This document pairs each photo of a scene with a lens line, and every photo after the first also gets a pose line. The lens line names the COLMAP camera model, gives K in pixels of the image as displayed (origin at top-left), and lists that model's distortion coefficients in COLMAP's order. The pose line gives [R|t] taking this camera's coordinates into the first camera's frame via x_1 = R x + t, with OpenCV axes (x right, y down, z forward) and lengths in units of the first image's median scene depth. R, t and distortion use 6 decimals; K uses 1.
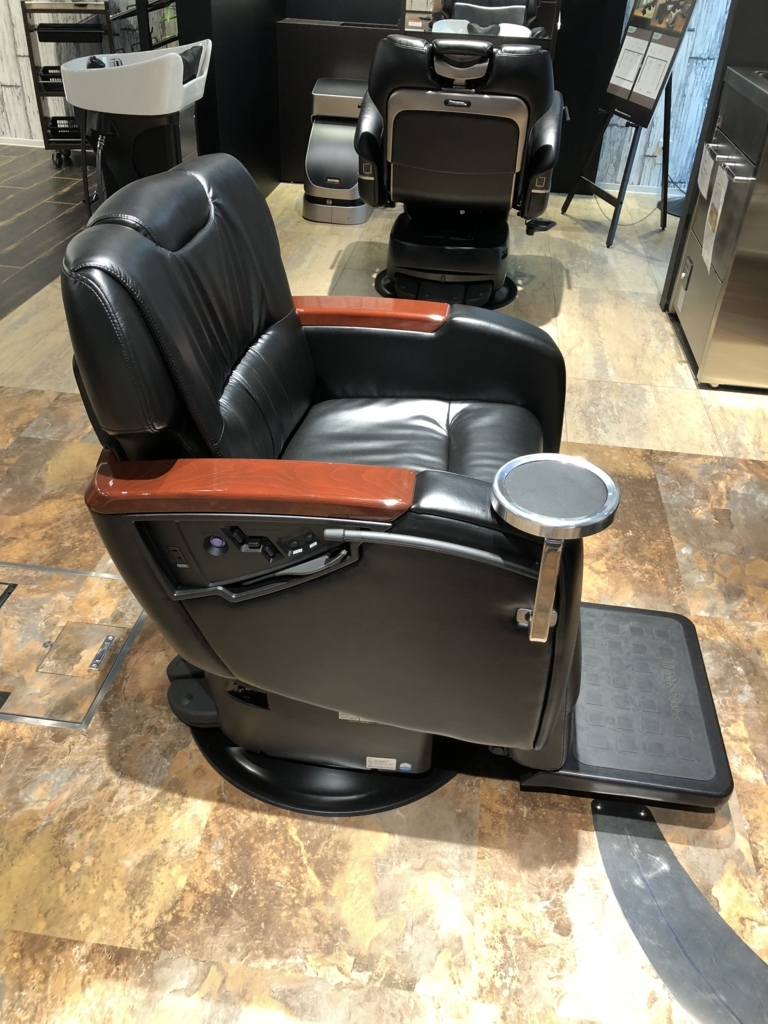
lens RADIAL K [[855.2, 0, 384.0], [0, 855.2, 512.0], [0, 0, 1]] dist [-0.002414, -0.011110]
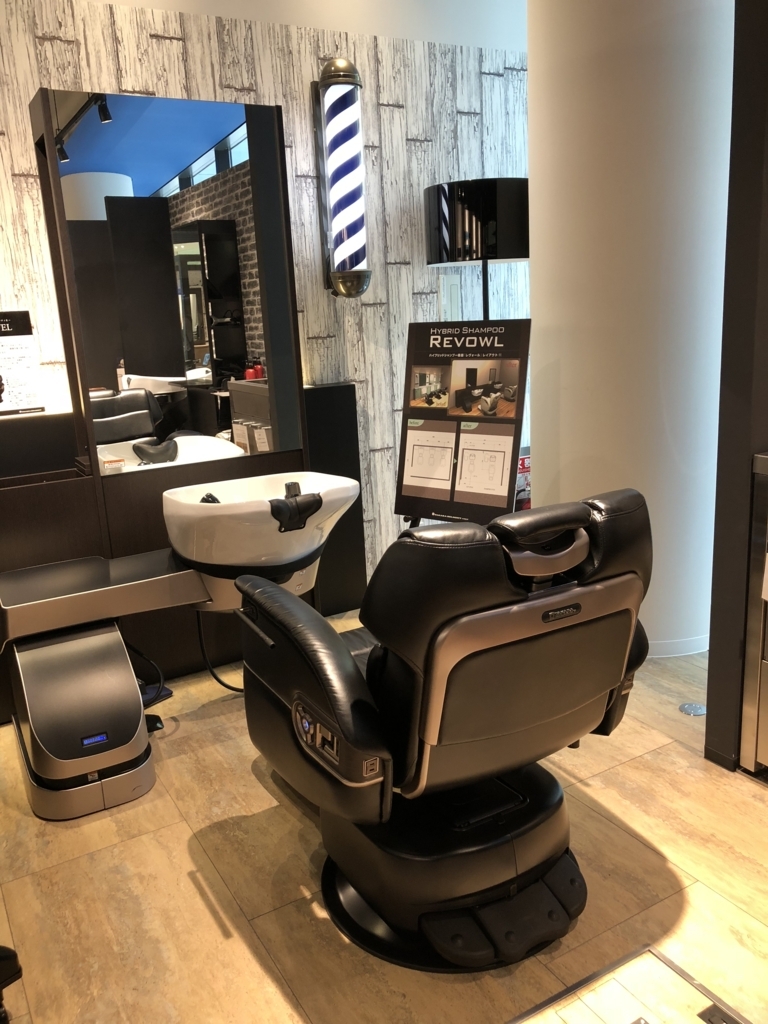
lens RADIAL K [[836.8, 0, 384.0], [0, 836.8, 512.0], [0, 0, 1]] dist [0.011496, 0.007817]
pose [[0.785747, -0.225407, 0.576016, -0.216163], [0.420801, 0.877327, -0.230702, -0.350216], [-0.453353, 0.423661, 0.784208, 0.470730]]
